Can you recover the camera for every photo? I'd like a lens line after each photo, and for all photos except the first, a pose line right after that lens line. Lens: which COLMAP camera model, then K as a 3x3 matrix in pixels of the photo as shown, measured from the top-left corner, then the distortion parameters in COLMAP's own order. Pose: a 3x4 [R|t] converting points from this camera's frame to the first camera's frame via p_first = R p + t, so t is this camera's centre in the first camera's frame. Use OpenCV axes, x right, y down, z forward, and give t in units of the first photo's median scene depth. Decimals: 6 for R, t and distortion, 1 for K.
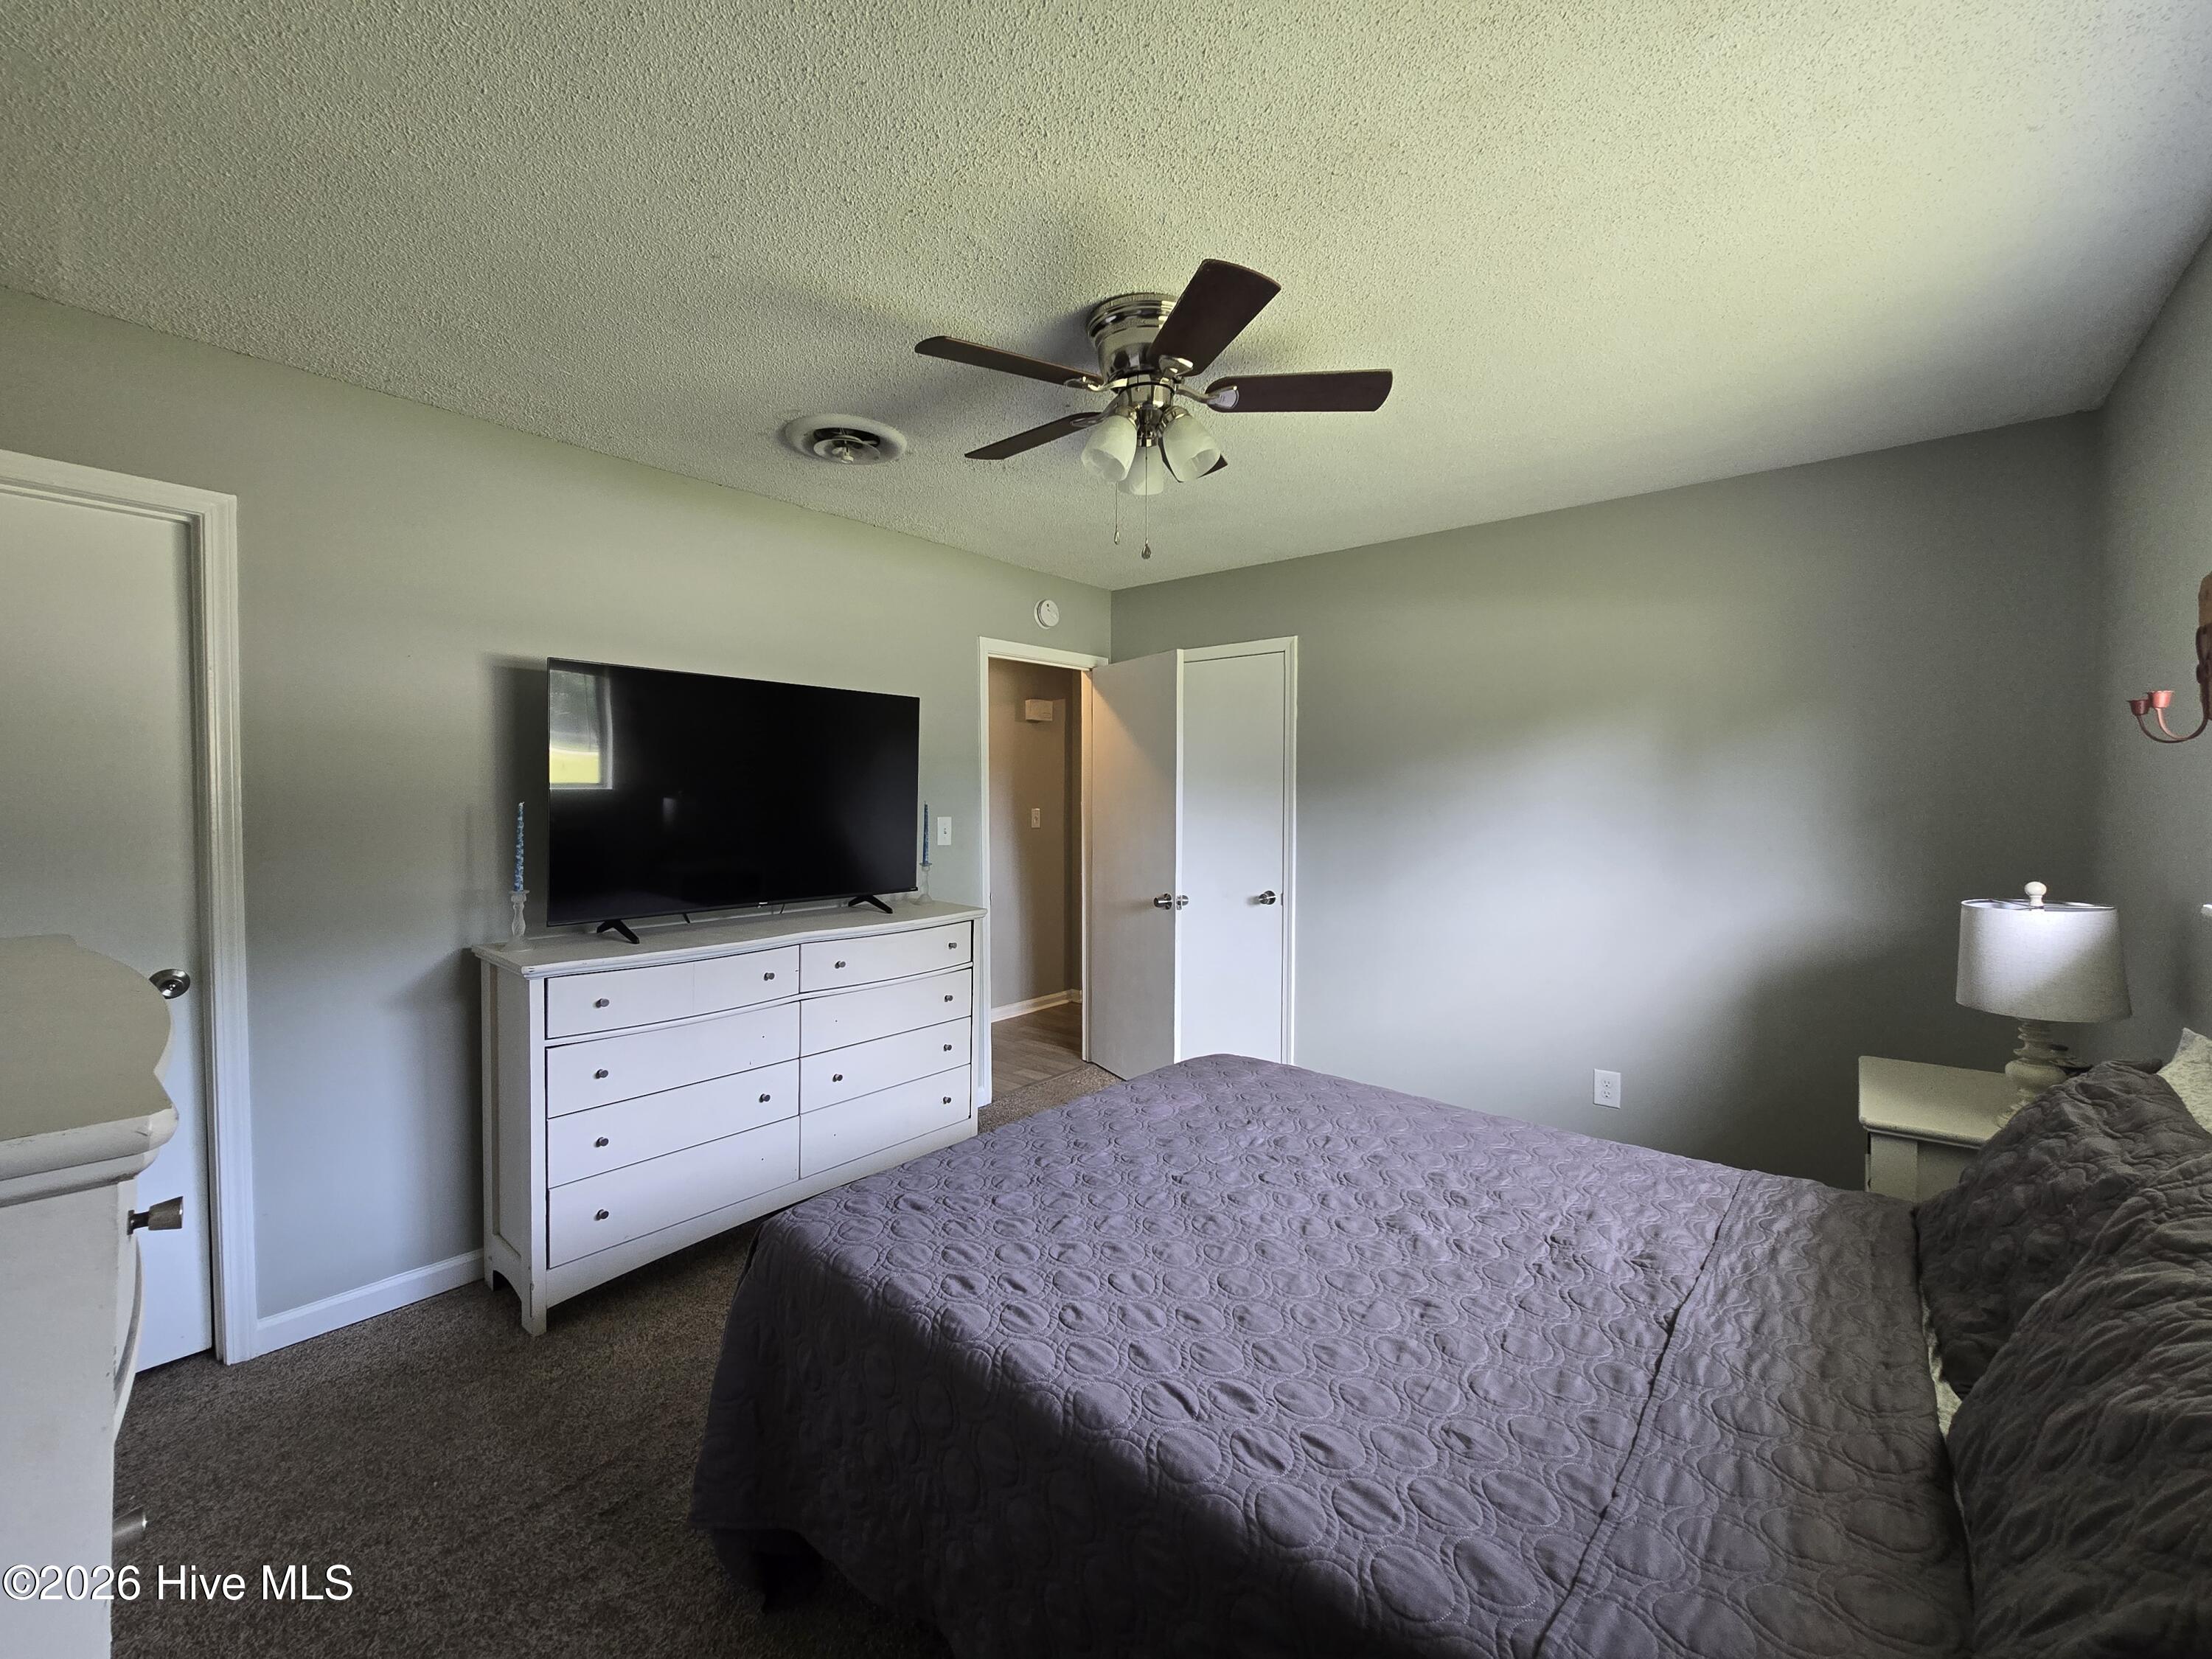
lens RADIAL K [[903.4, 0, 1094.0], [0, 903.4, 820.7], [0, 0, 1]] dist [-0.007881, -0.000374]
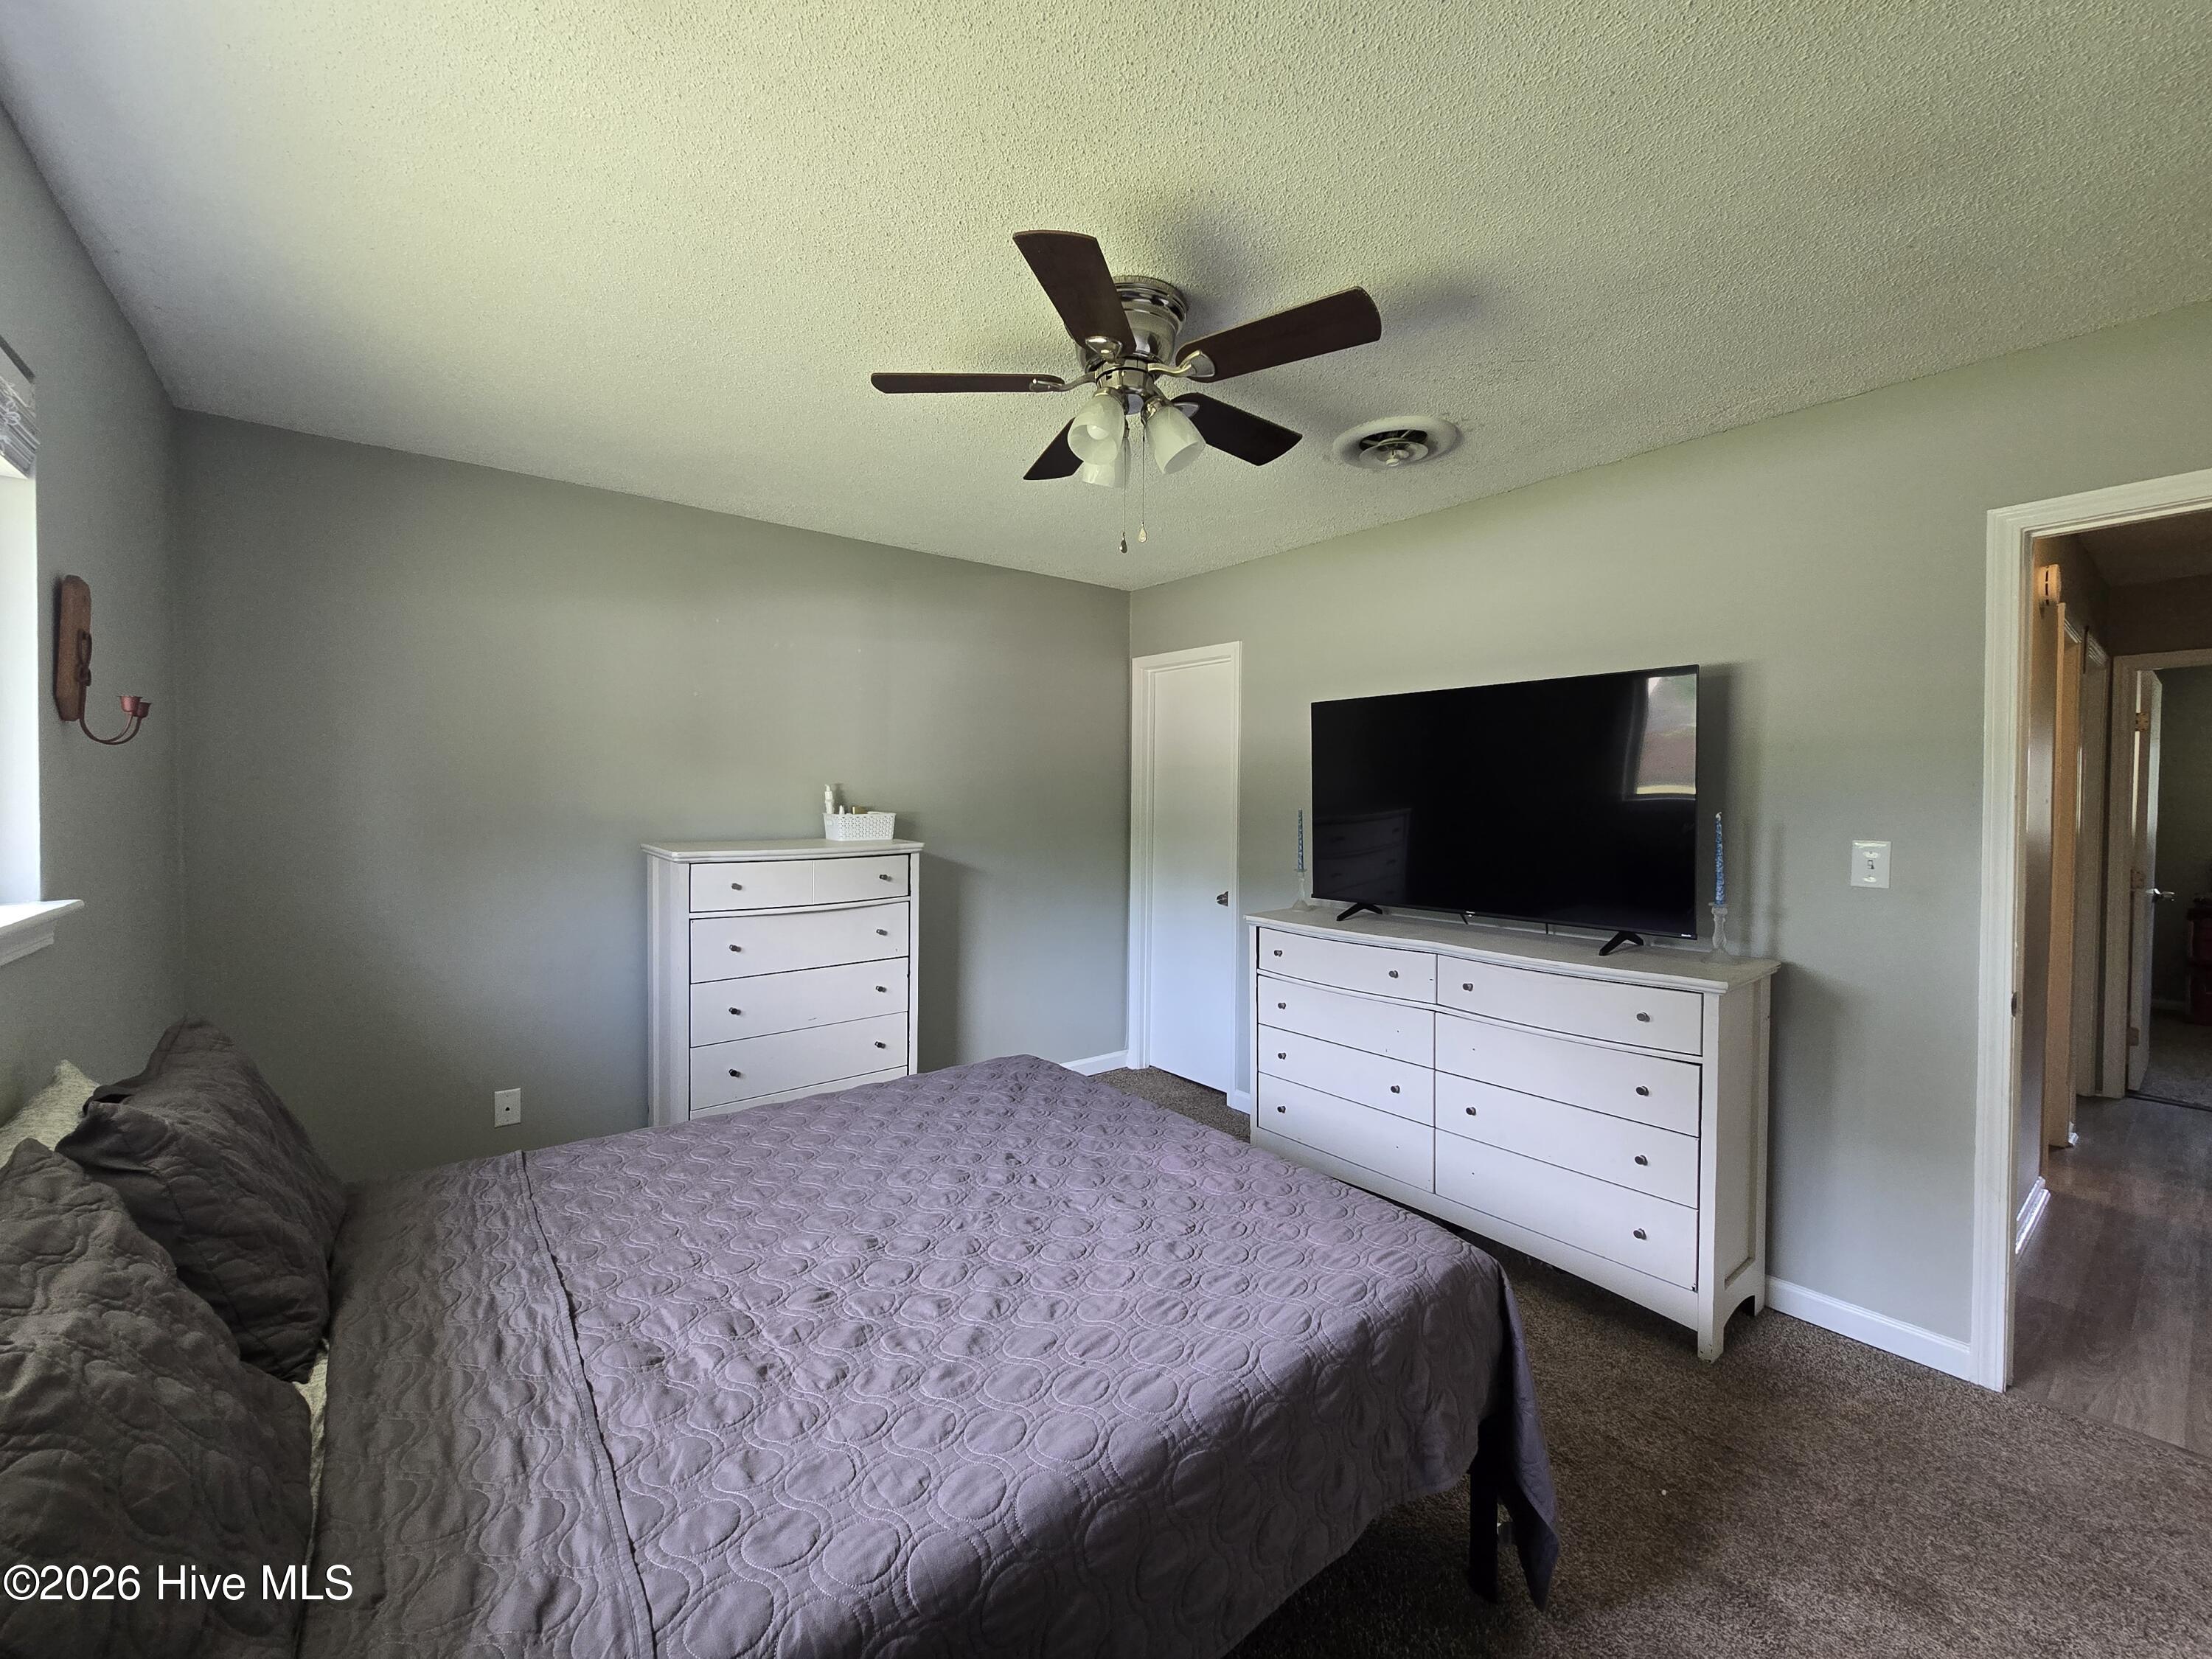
lens RADIAL K [[903.4, 0, 1094.0], [0, 903.4, 820.7], [0, 0, 1]] dist [-0.007881, -0.000374]
pose [[-0.198447, 0.017295, -0.979959, 0.899112], [-0.034277, 0.999110, 0.024574, -0.025274], [0.979512, 0.038466, -0.197678, 1.041937]]
